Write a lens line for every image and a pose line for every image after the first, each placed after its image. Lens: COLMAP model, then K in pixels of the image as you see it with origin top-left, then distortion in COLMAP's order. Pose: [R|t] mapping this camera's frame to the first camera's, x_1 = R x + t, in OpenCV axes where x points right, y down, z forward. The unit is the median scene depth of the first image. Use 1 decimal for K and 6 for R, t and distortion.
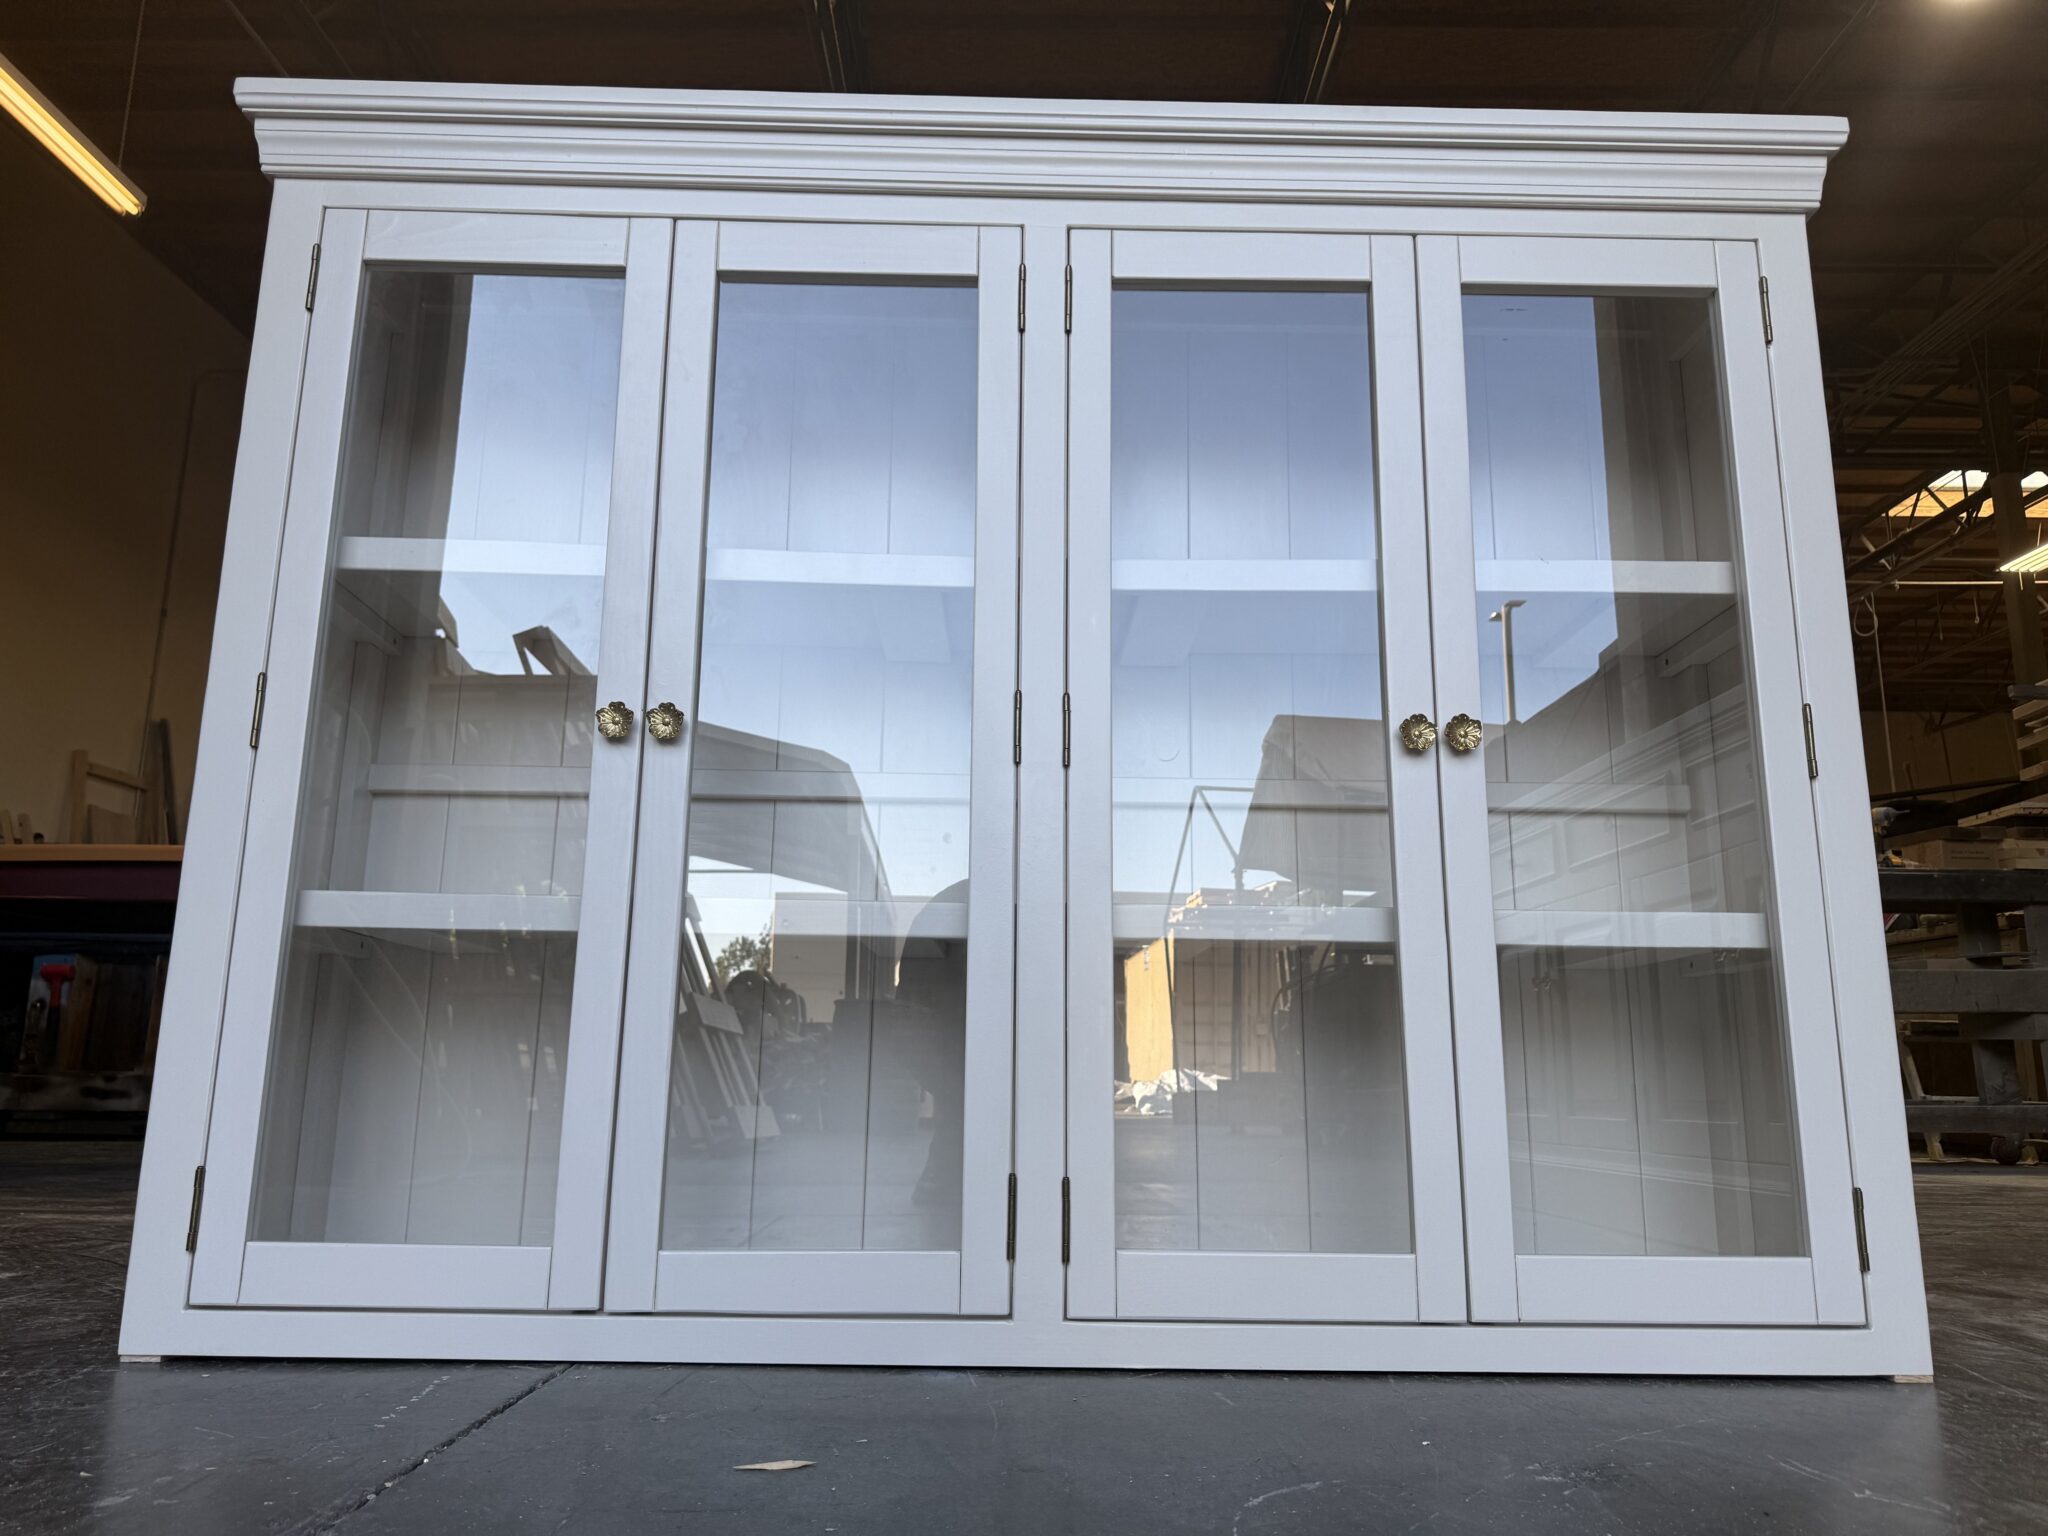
lens RADIAL K [[1464.3, 0, 1025.2], [0, 1464.3, 759.7], [0, 0, 1]] dist [0.008175, -0.014956]
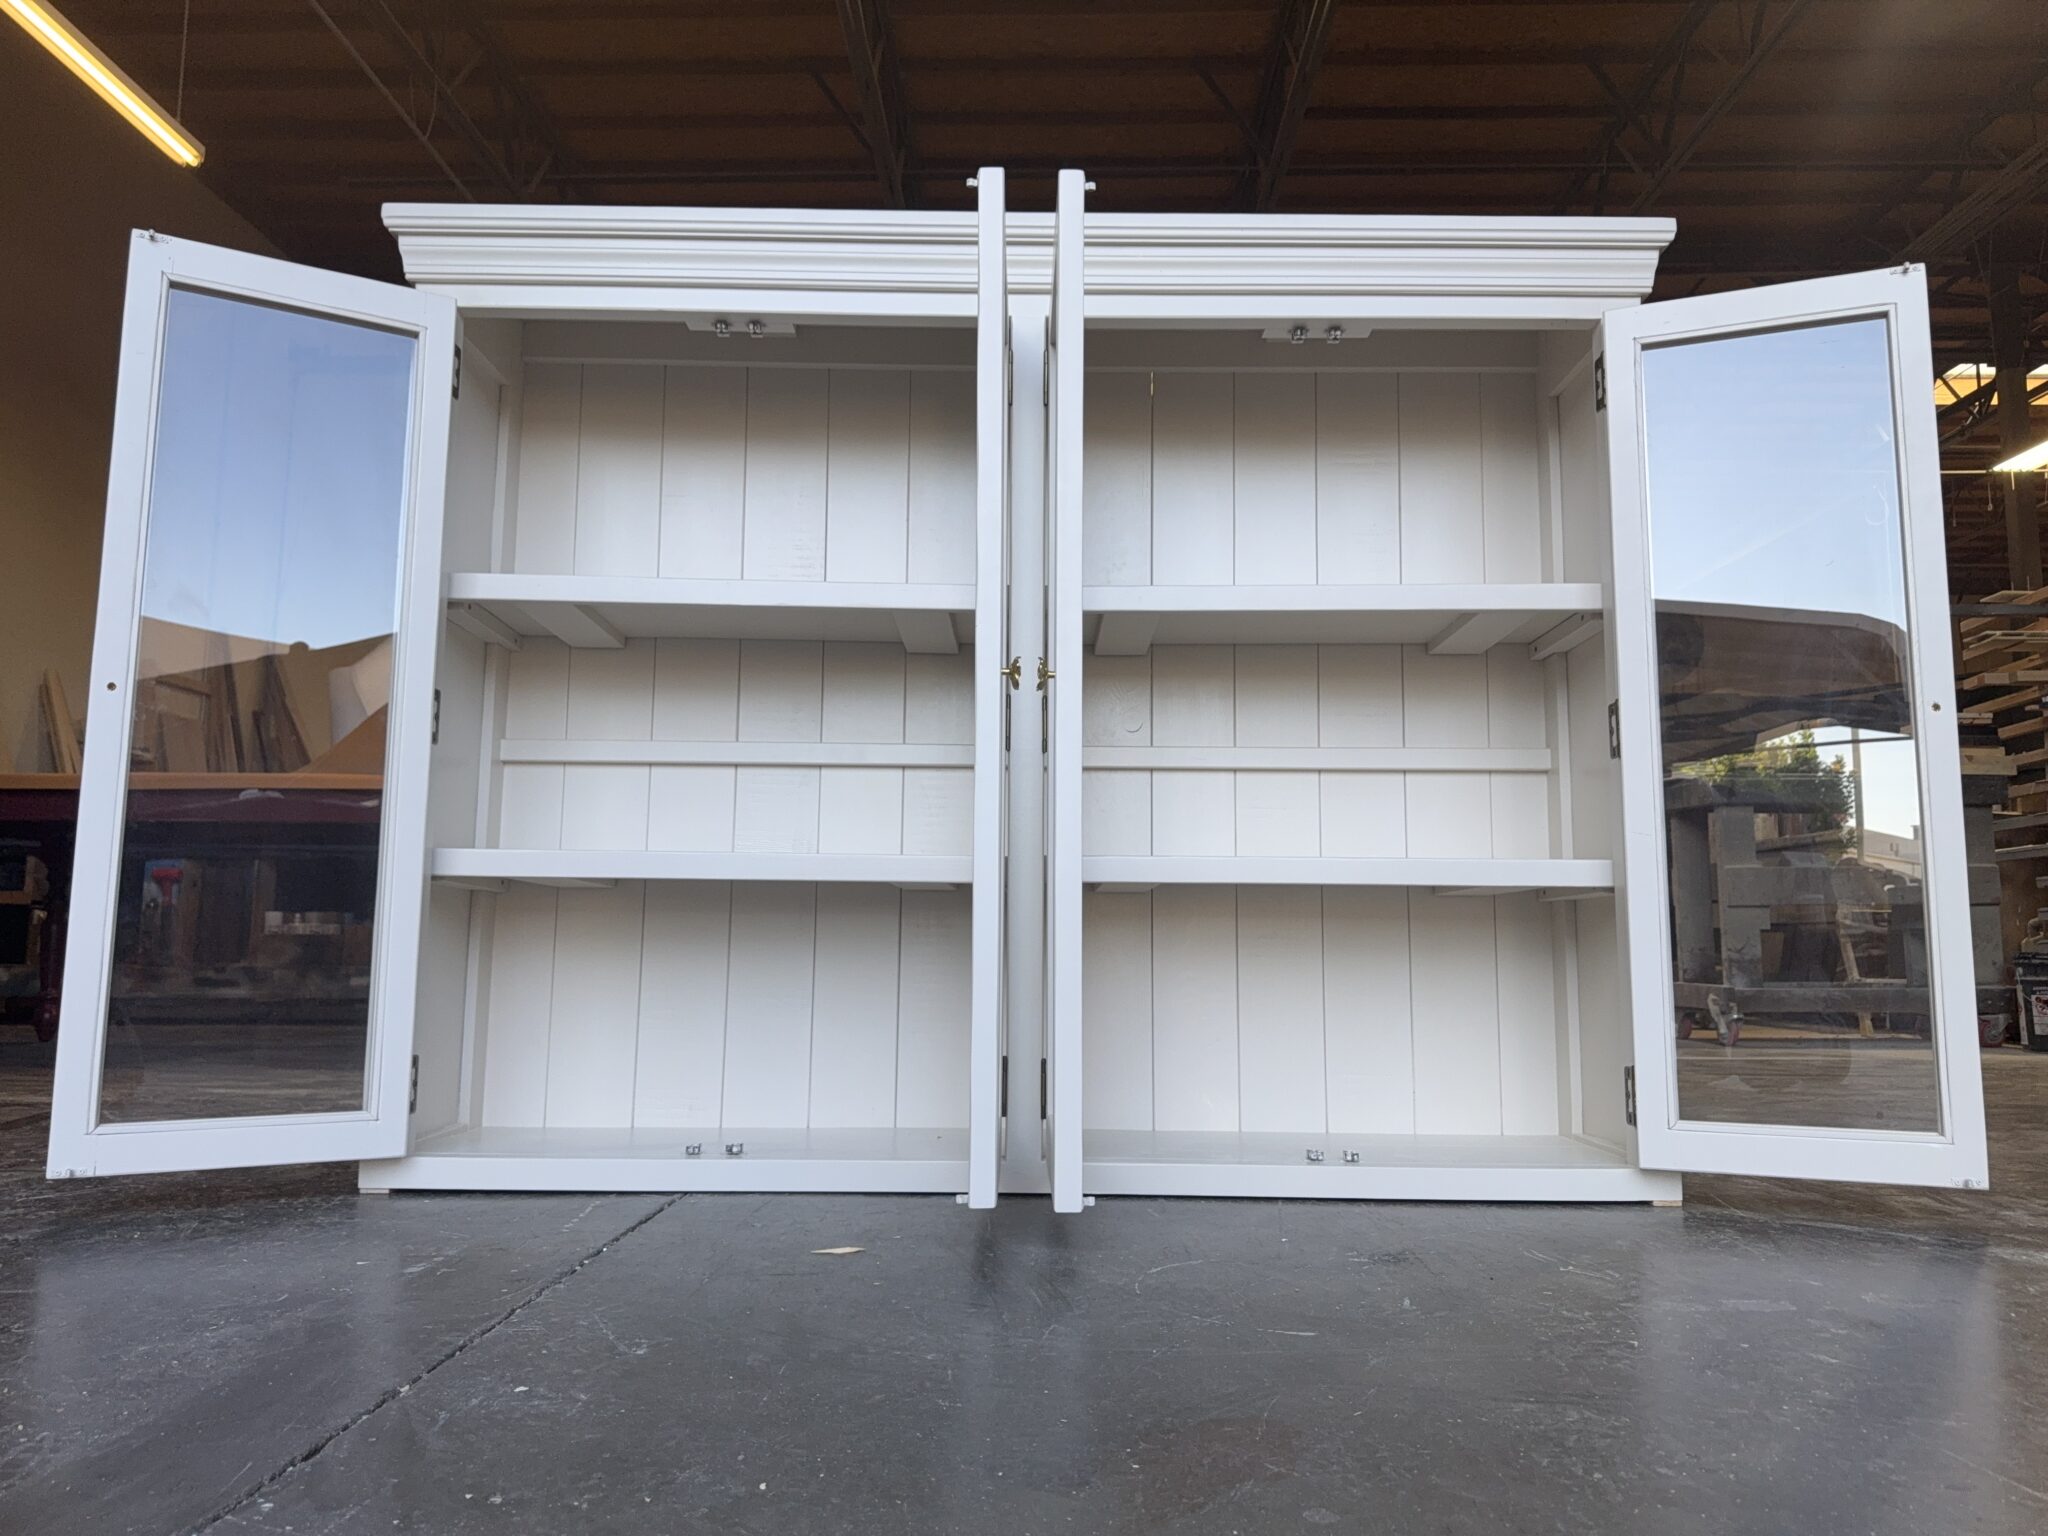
lens RADIAL K [[1464.3, 0, 1030.7], [0, 1464.3, 768.5], [0, 0, 1]] dist [0.008175, -0.014956]
pose [[0.999869, -0.006150, -0.014960, 0.028864], [0.007433, 0.996153, 0.087320, -0.078667], [0.014366, -0.087420, 0.996068, -0.252903]]
